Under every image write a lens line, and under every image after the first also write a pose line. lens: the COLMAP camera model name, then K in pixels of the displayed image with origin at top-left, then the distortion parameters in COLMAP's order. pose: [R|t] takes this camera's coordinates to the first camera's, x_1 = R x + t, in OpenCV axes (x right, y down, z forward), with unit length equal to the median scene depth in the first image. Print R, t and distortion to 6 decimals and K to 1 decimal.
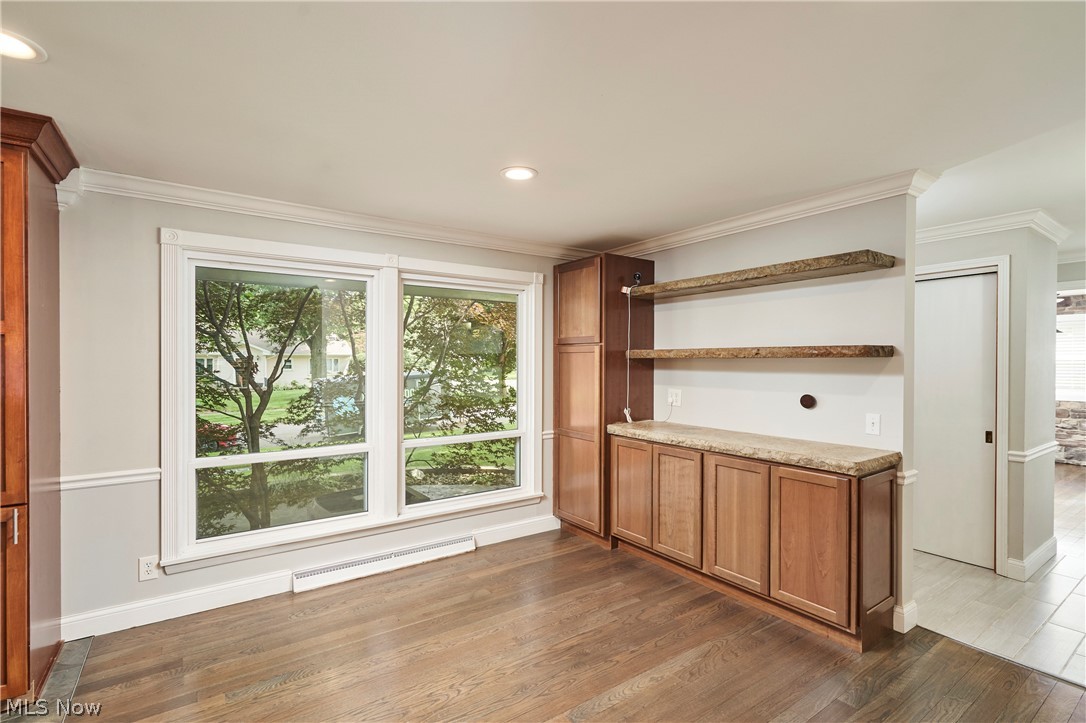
lens RADIAL K [[499.0, 0, 540.2], [0, 499.0, 365.4], [0, 0, 1]] dist [-0.001916, 0.000031]
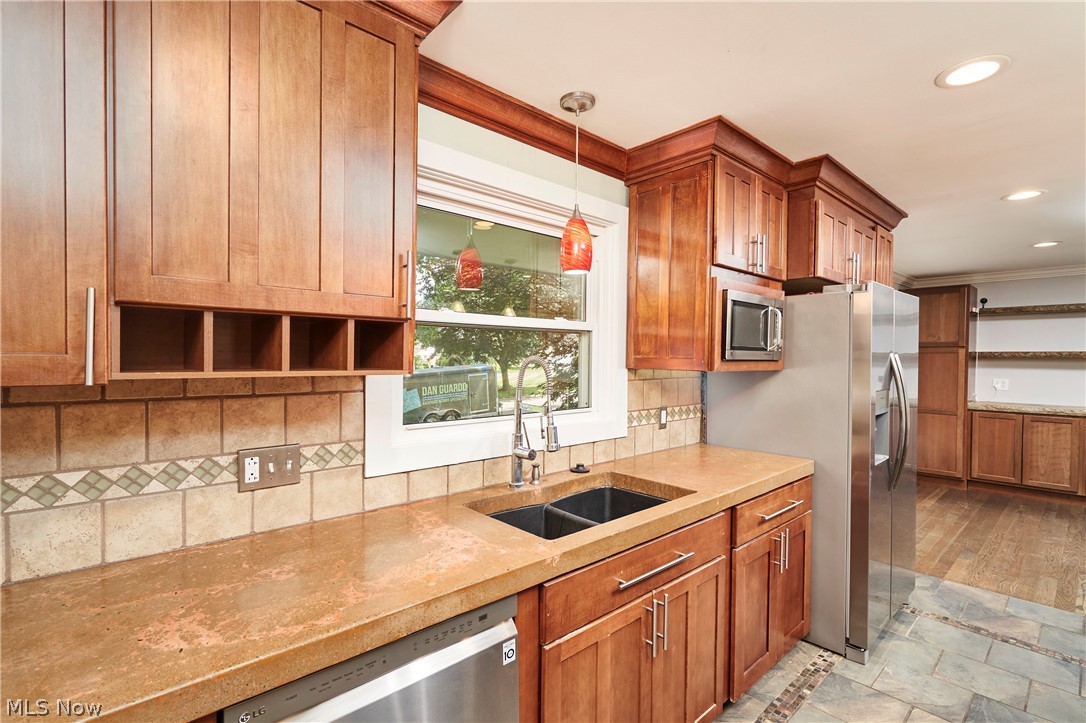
lens RADIAL K [[499.0, 0, 544.7], [0, 499.0, 359.6], [0, 0, 1]] dist [-0.001916, 0.000031]
pose [[0.989994, 0.008930, 0.140824, -1.353326], [-0.009257, 0.999956, 0.001667, 0.002190], [-0.140803, -0.002954, 0.990033, -0.270519]]
